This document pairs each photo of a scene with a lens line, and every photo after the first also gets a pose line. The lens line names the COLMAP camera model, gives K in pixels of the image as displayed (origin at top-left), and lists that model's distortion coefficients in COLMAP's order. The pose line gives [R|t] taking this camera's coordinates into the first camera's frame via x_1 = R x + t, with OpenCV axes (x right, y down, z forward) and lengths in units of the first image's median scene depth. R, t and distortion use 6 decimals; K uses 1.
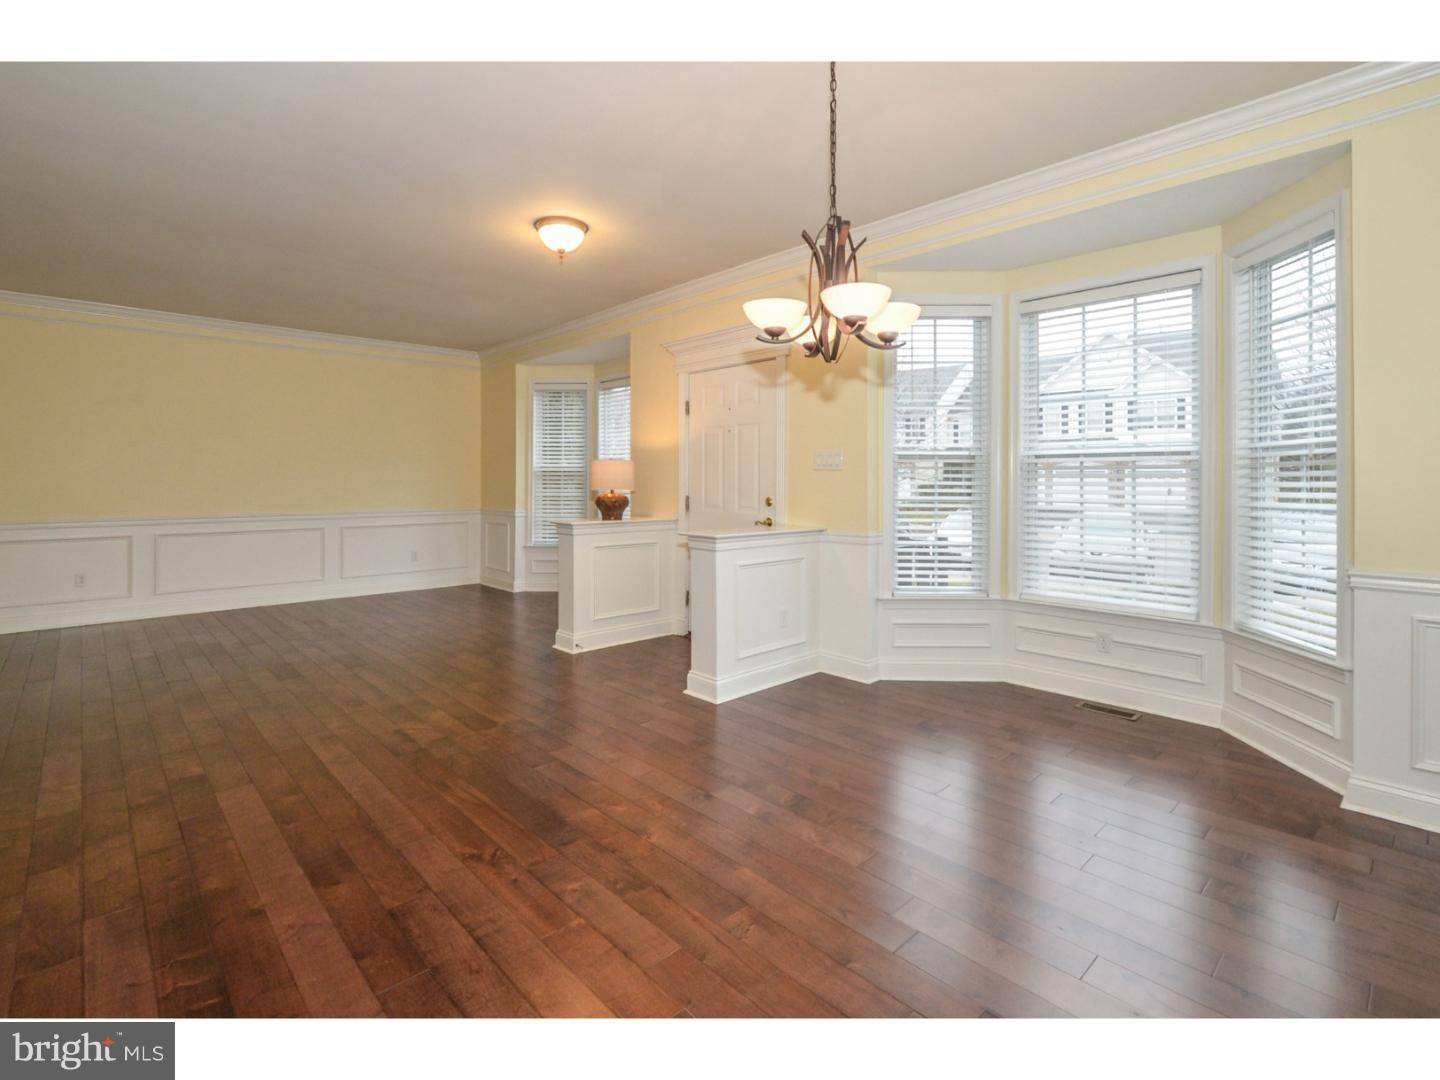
lens RADIAL K [[680.0, 0, 713.1], [0, 680.0, 489.6], [0, 0, 1]] dist [-0.015277, 0.000017]
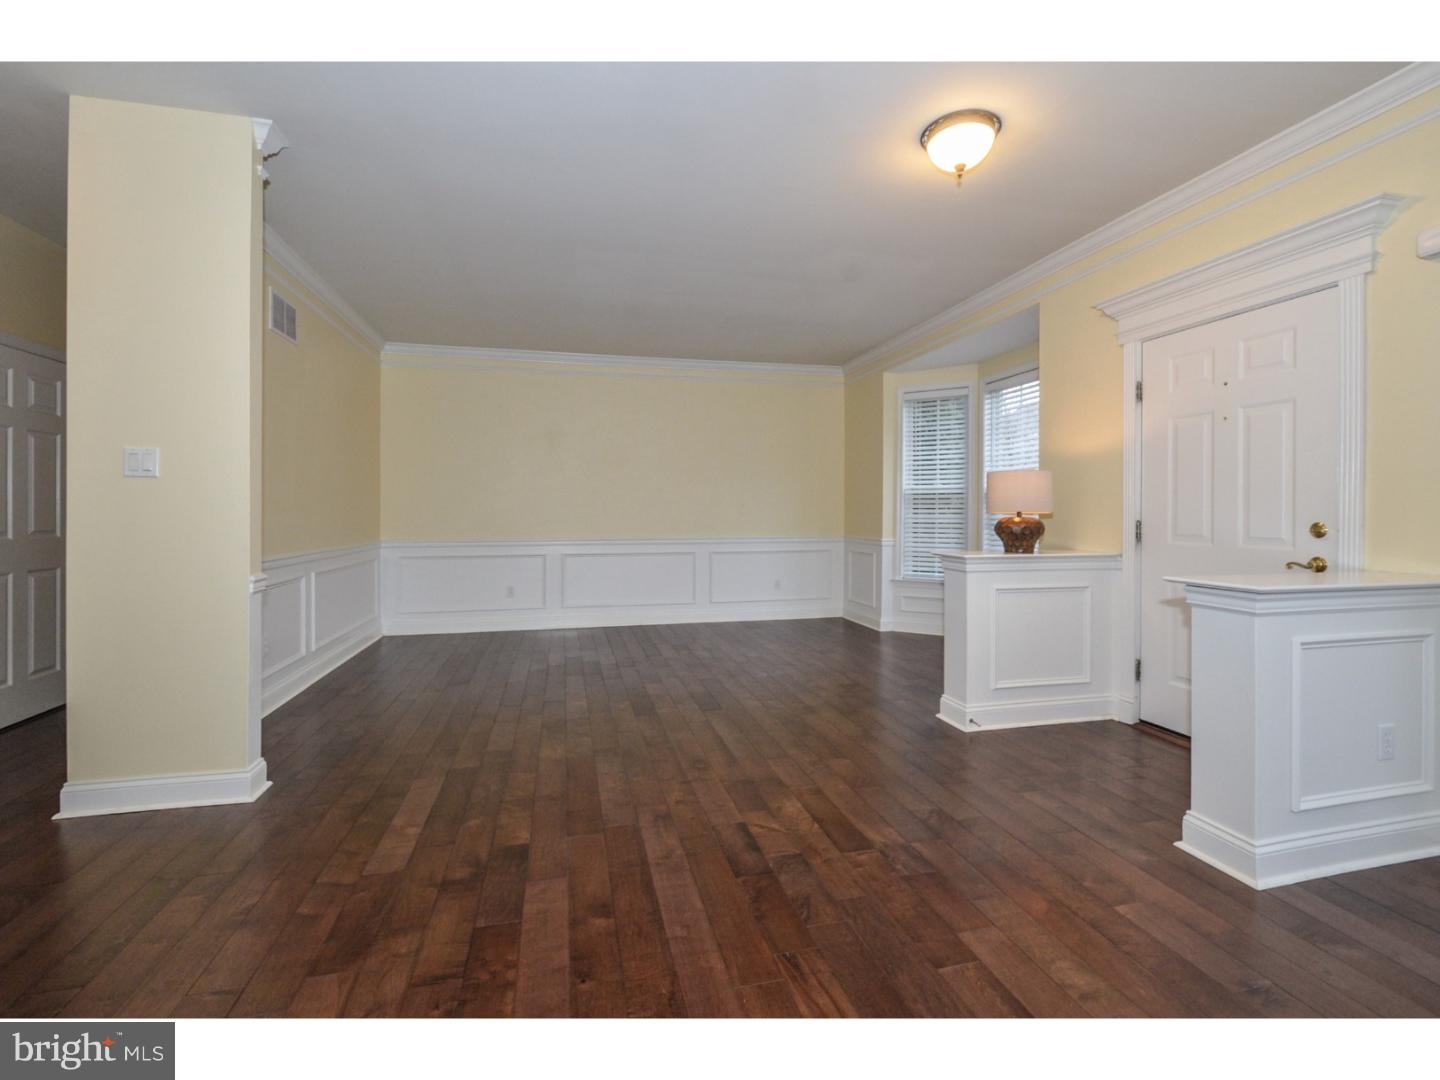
lens RADIAL K [[665.6, 0, 717.5], [0, 665.6, 511.6], [0, 0, 1]] dist [0.002530, 0.000184]
pose [[0.870625, -0.002256, -0.491941, -0.084339], [-0.003944, 0.999925, -0.011565, 0.010182], [0.491931, 0.012009, 0.870552, 0.229094]]
